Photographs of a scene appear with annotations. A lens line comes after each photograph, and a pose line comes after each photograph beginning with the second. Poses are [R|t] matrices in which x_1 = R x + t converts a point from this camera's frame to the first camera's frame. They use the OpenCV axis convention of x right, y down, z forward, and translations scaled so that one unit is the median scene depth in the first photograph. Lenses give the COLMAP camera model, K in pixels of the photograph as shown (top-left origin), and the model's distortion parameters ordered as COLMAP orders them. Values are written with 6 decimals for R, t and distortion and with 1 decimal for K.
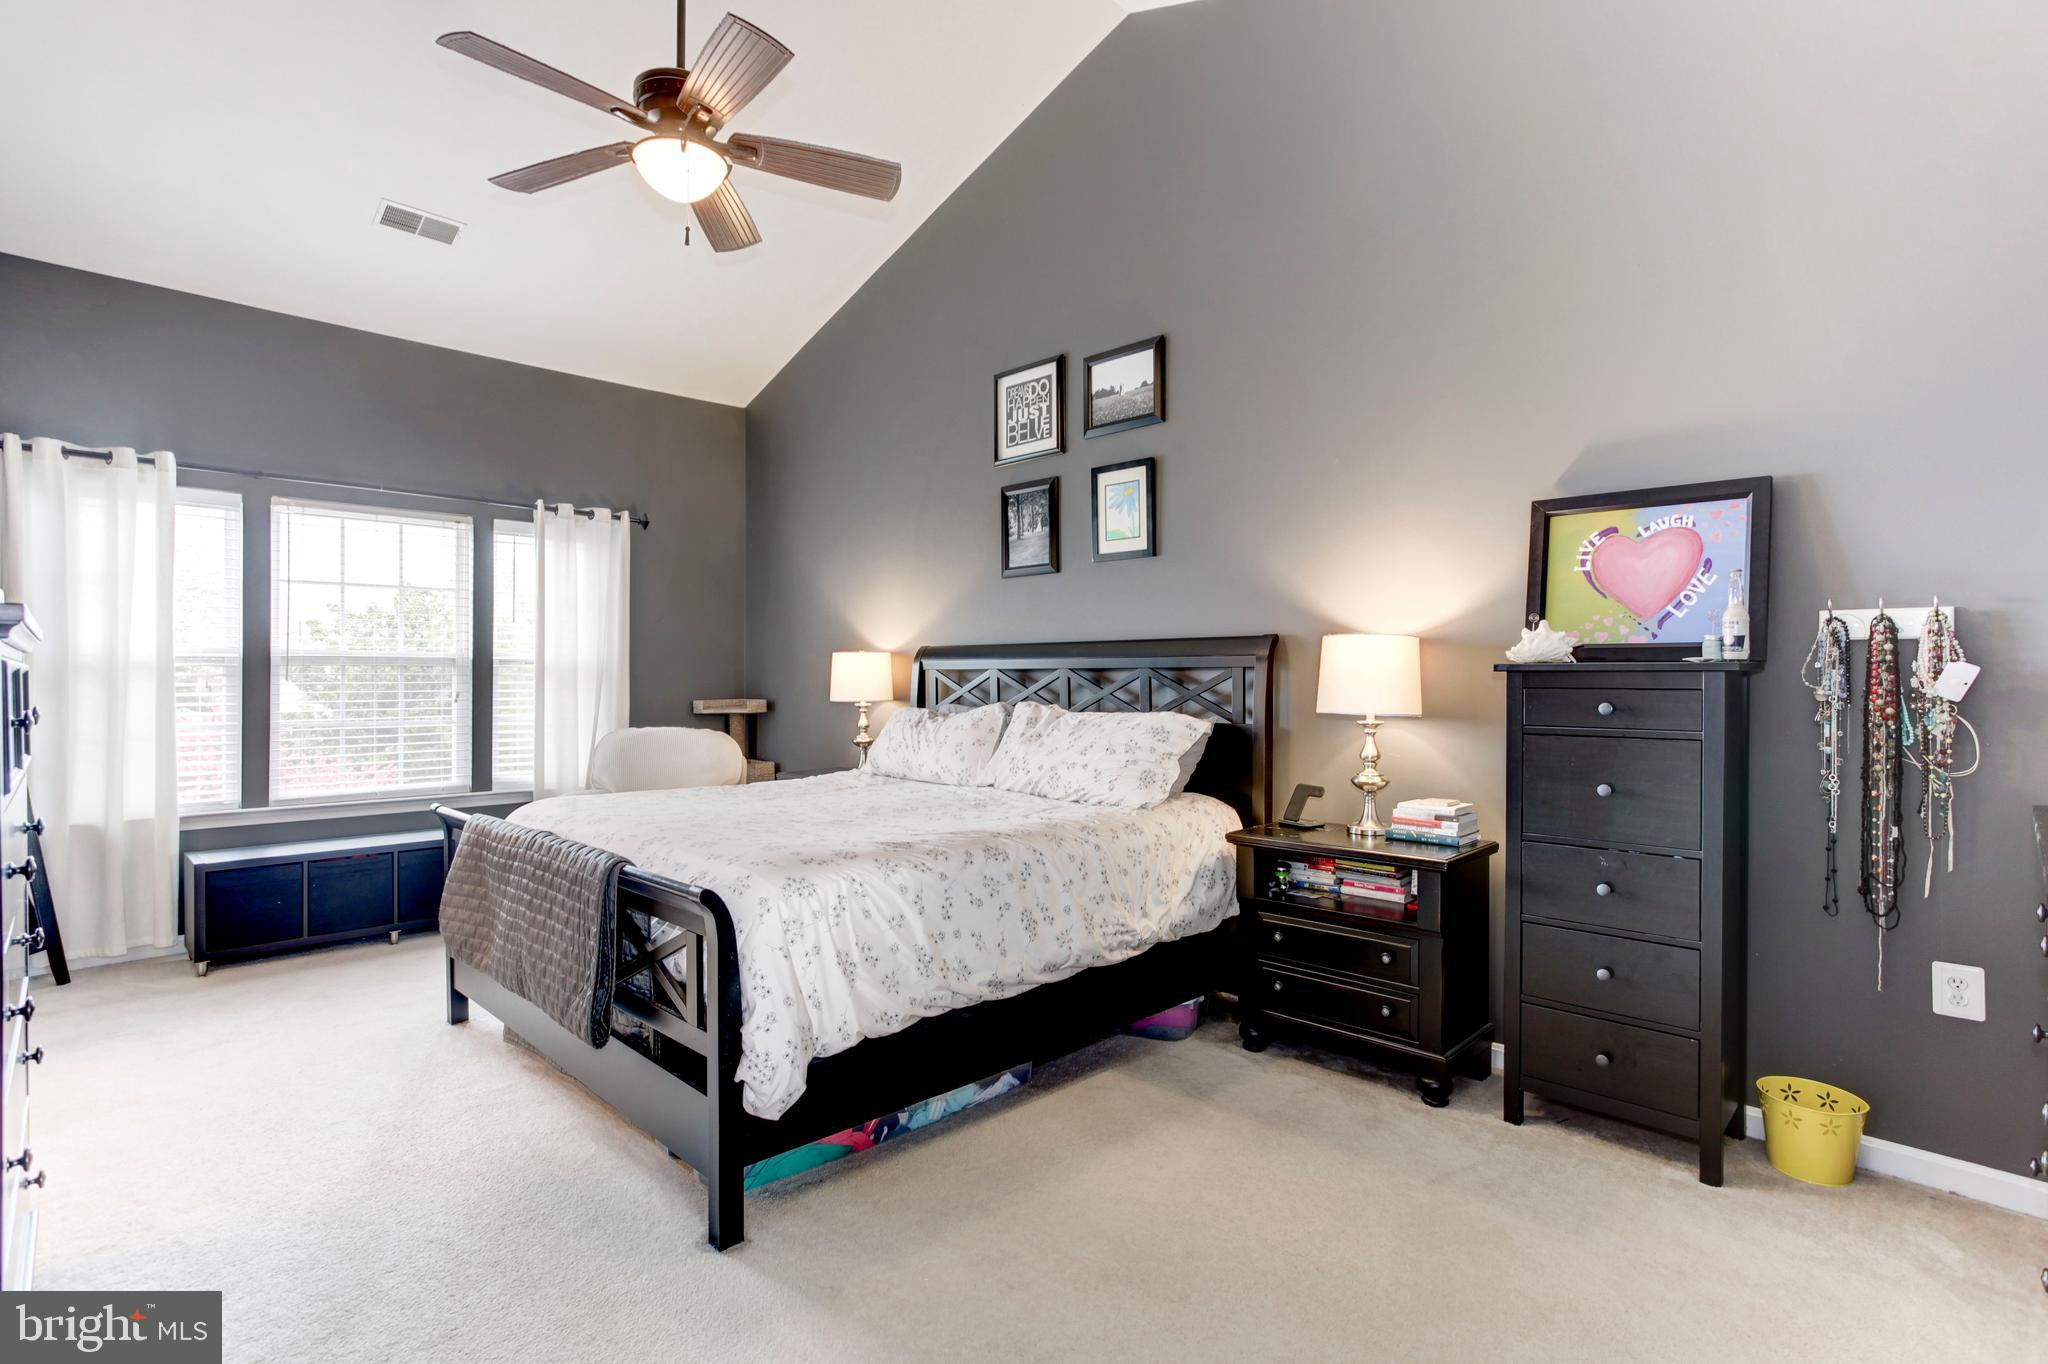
lens RADIAL K [[1012.2, 0, 998.6], [0, 1012.2, 684.3], [0, 0, 1]] dist [-0.058583, 0.056033]
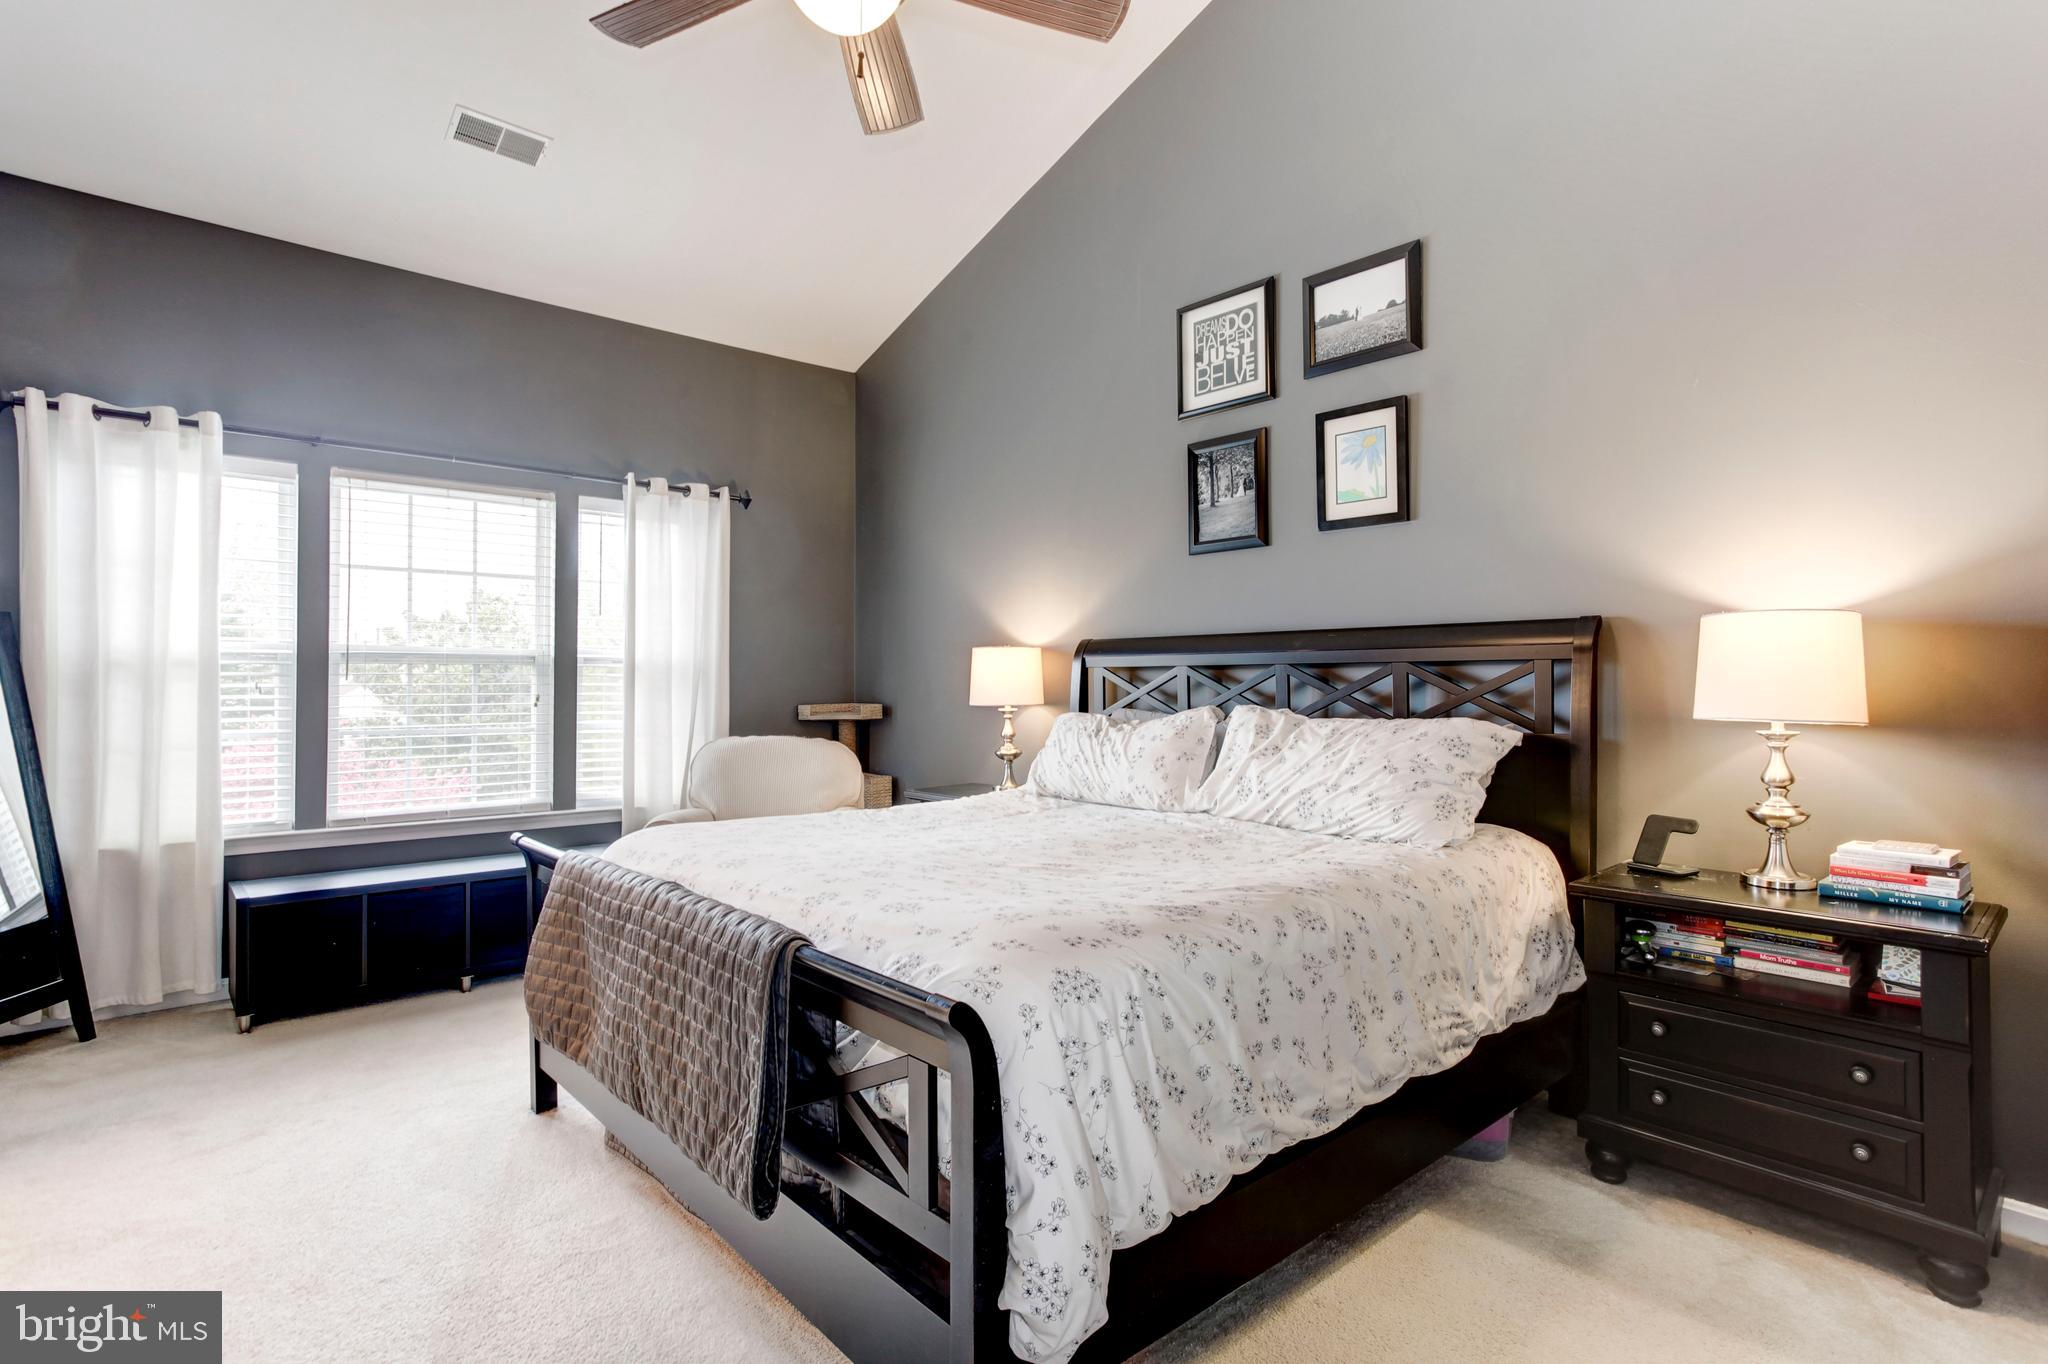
lens RADIAL K [[1012.2, 0, 998.6], [0, 1012.2, 684.3], [0, 0, 1]] dist [-0.058583, 0.056033]
pose [[0.998464, -0.000741, -0.055408, -0.120679], [0.000337, 0.999973, -0.007291, 0.006582], [0.055412, 0.007262, 0.998437, 0.198652]]
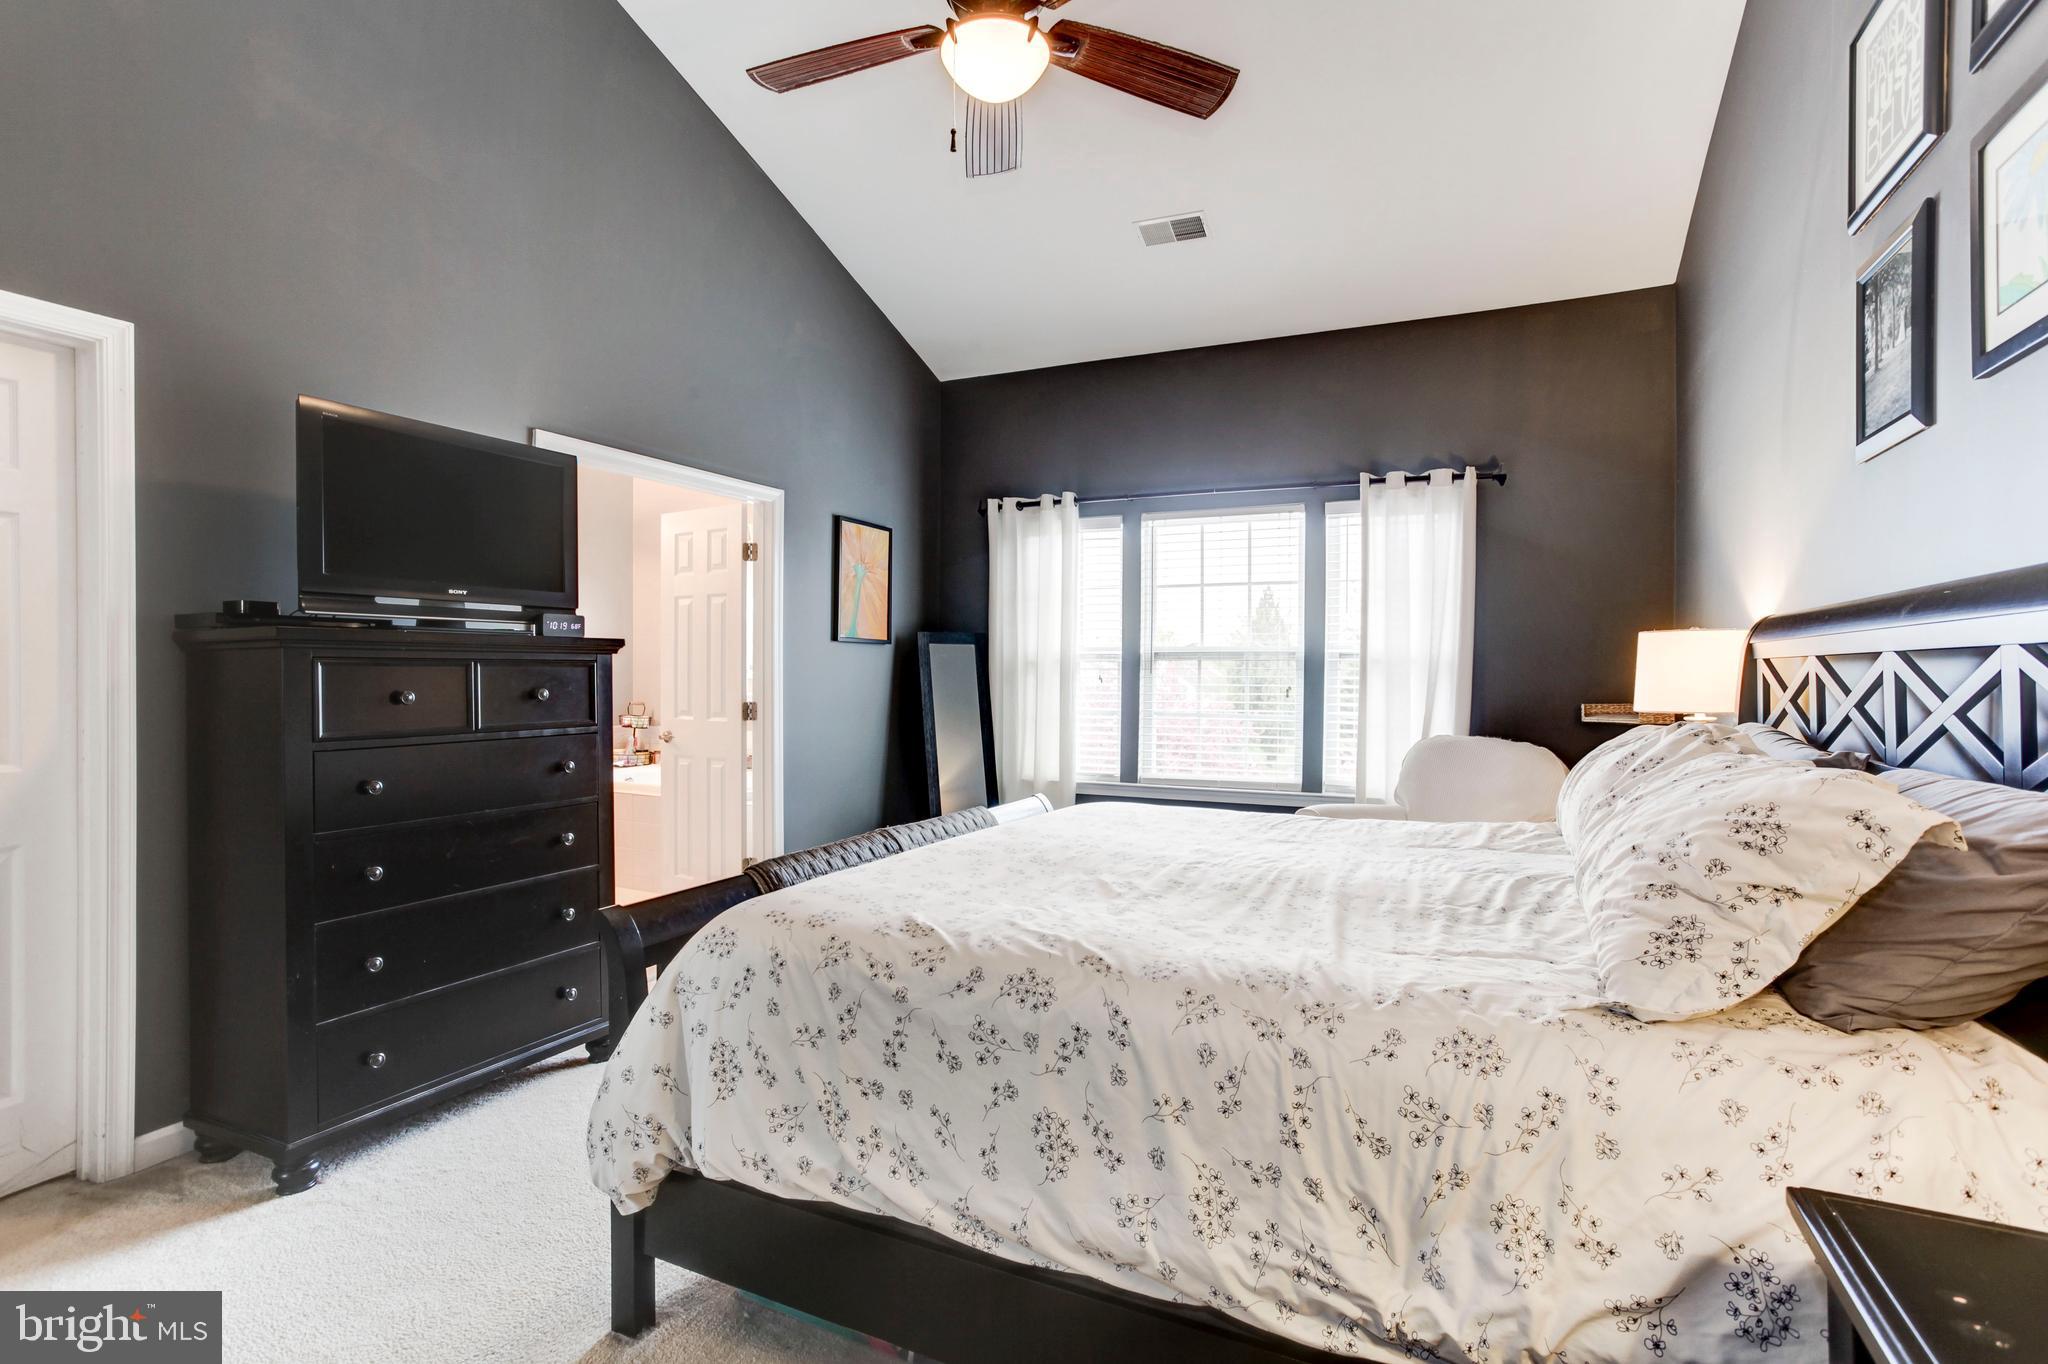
lens RADIAL K [[986.3, 0, 1047.0], [0, 986.3, 679.4], [0, 0, 1]] dist [-0.011278, 0.012130]
pose [[0.370228, 0.009124, -0.928896, 0.333565], [-0.012407, 0.999911, 0.004876, -0.001737], [0.928858, 0.009719, 0.370308, 0.545433]]
